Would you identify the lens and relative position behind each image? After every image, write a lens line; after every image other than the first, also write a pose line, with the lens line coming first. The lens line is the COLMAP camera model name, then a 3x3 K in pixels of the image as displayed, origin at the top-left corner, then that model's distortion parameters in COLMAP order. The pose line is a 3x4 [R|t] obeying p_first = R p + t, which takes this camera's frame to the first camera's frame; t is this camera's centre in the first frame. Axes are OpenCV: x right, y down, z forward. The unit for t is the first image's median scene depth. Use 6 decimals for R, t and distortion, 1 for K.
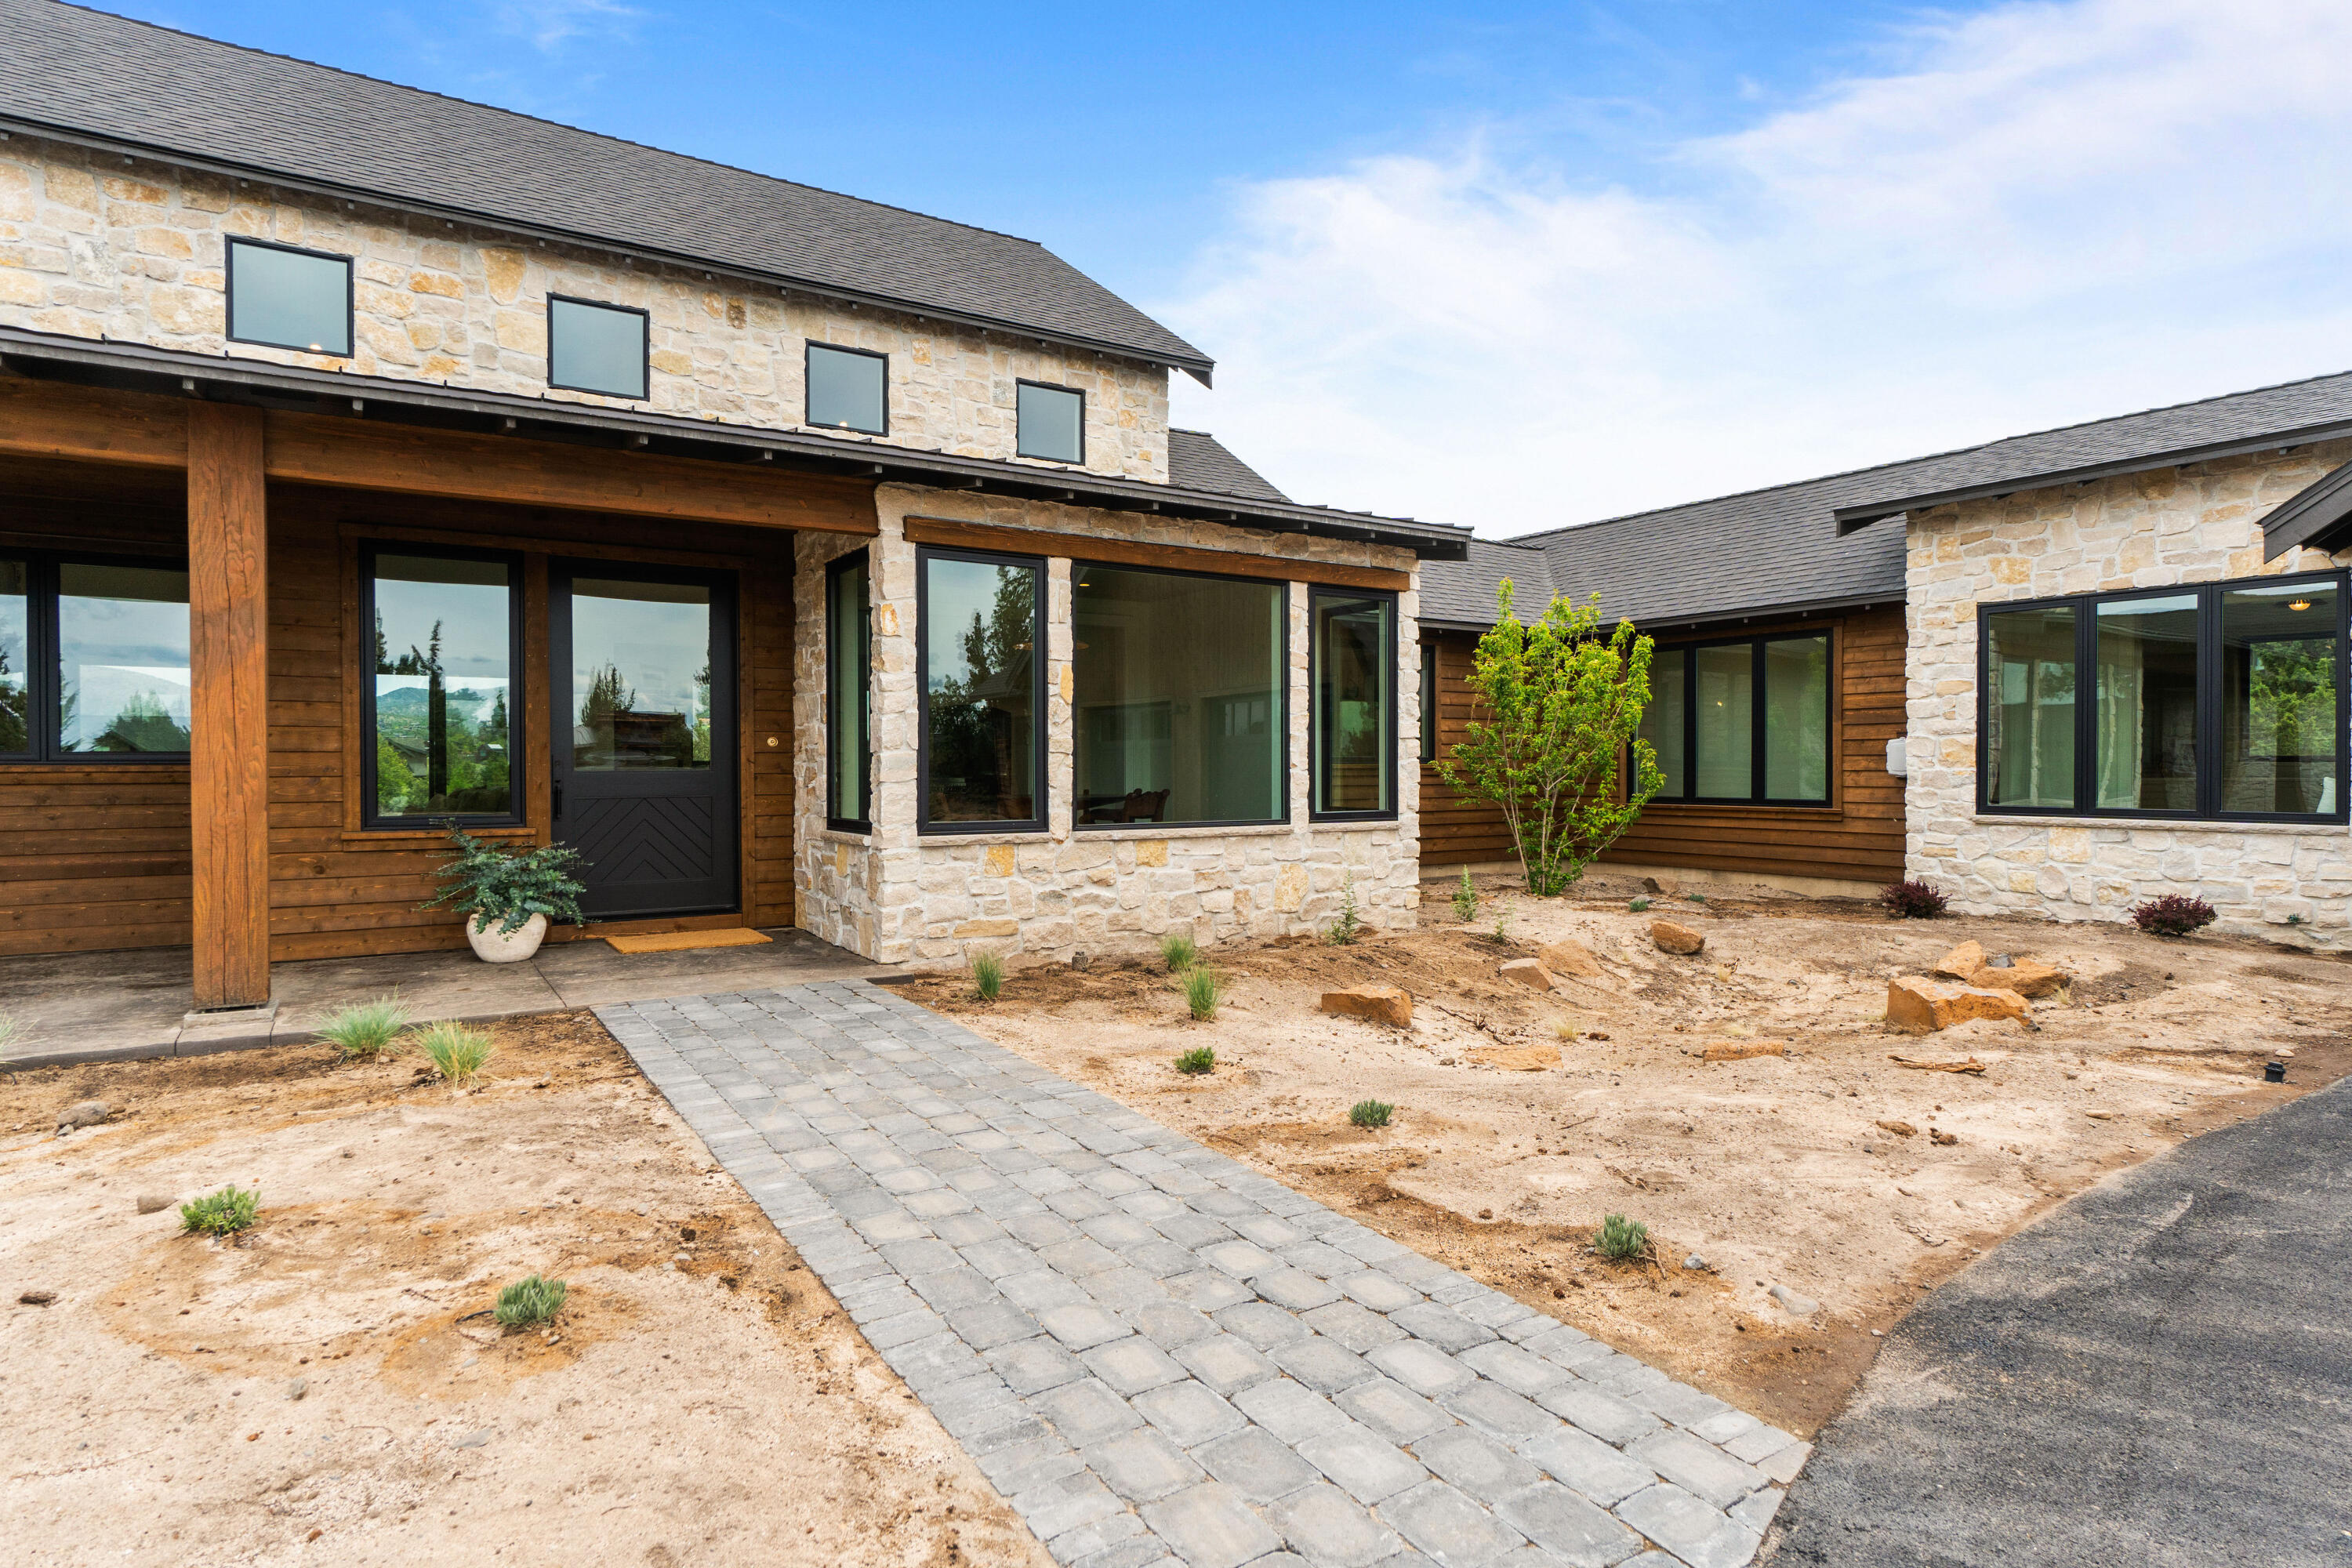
lens RADIAL K [[1249.1, 0, 1201.2], [0, 1249.1, 773.2], [0, 0, 1]] dist [-0.003394, 0.000808]
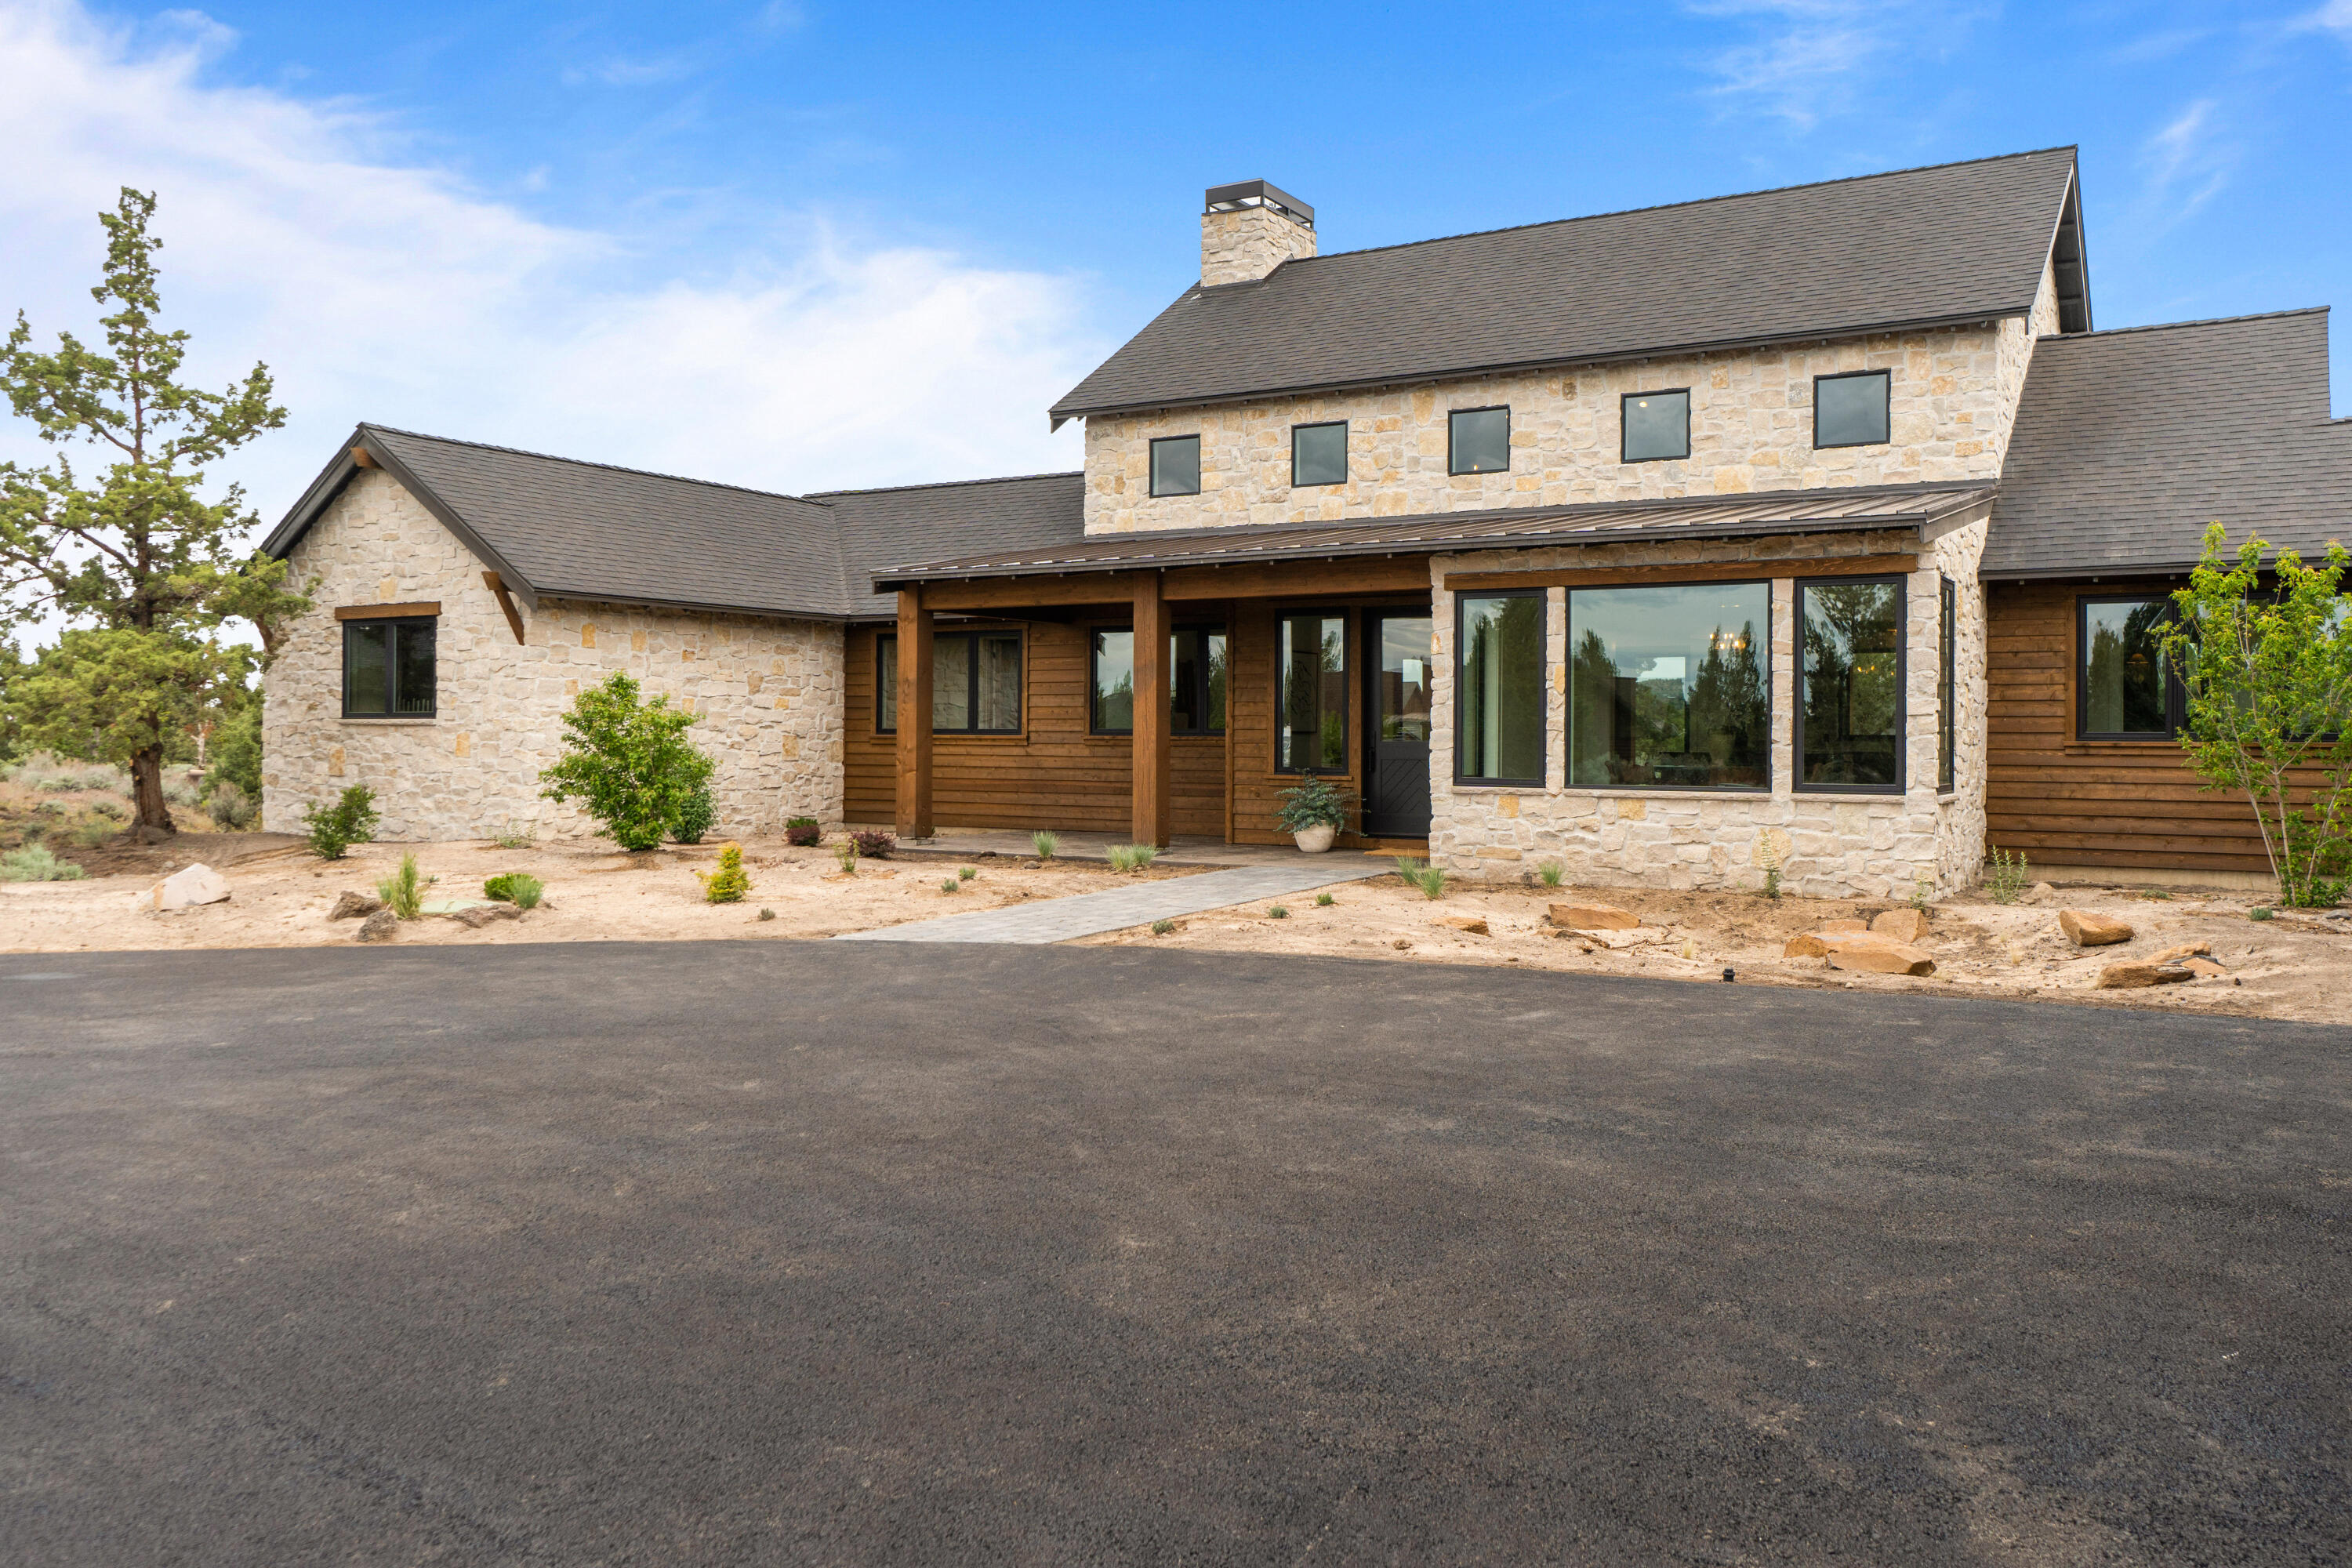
lens RADIAL K [[1787.7, 0, 1178.5], [0, 1787.7, 738.3], [0, 0, 1]] dist [-0.006288, 0.009039]
pose [[0.435402, 0.005127, -0.900221, 1.419657], [-0.011064, 0.999939, 0.000343, -0.003718], [0.900168, 0.009811, 0.435432, -0.210710]]
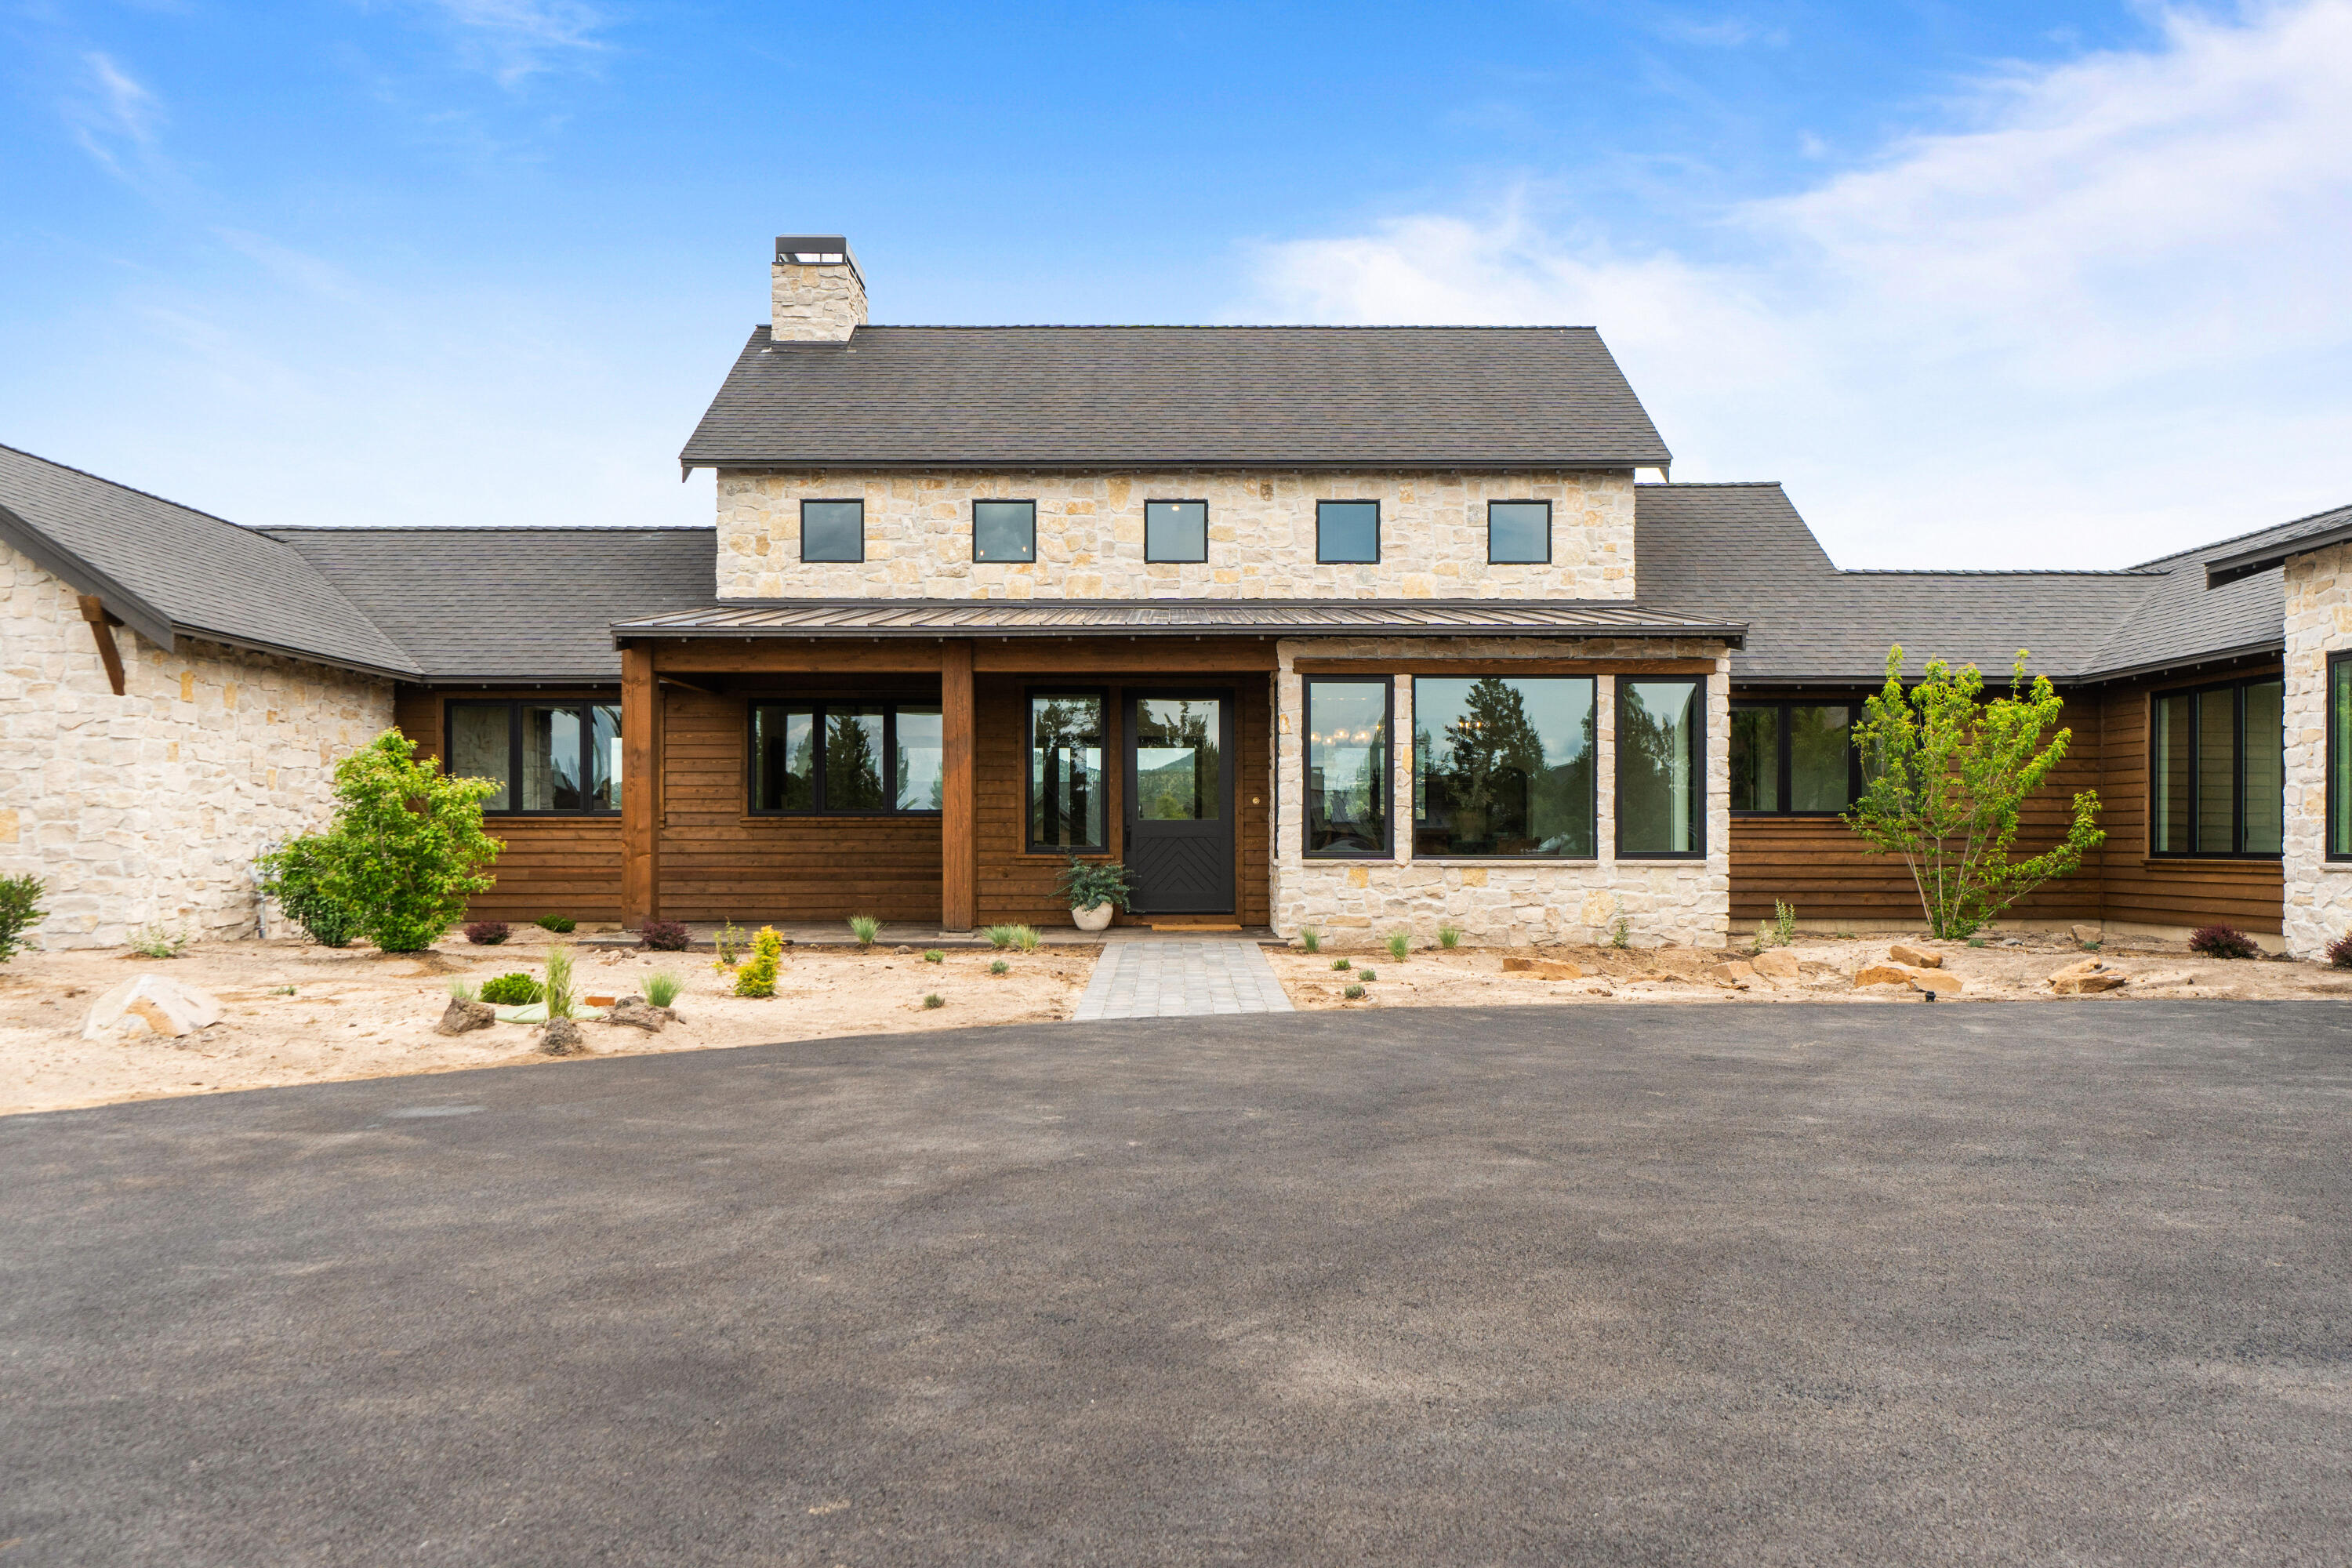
lens RADIAL K [[1813.3, 0, 1192.5], [0, 1813.3, 832.5], [0, 0, 1]] dist [-0.004716, -0.002070]
pose [[0.836612, 0.000326, -0.547795, 0.830680], [-0.005183, 0.999960, -0.007320, 0.030775], [0.547771, 0.008963, 0.836580, -0.906063]]
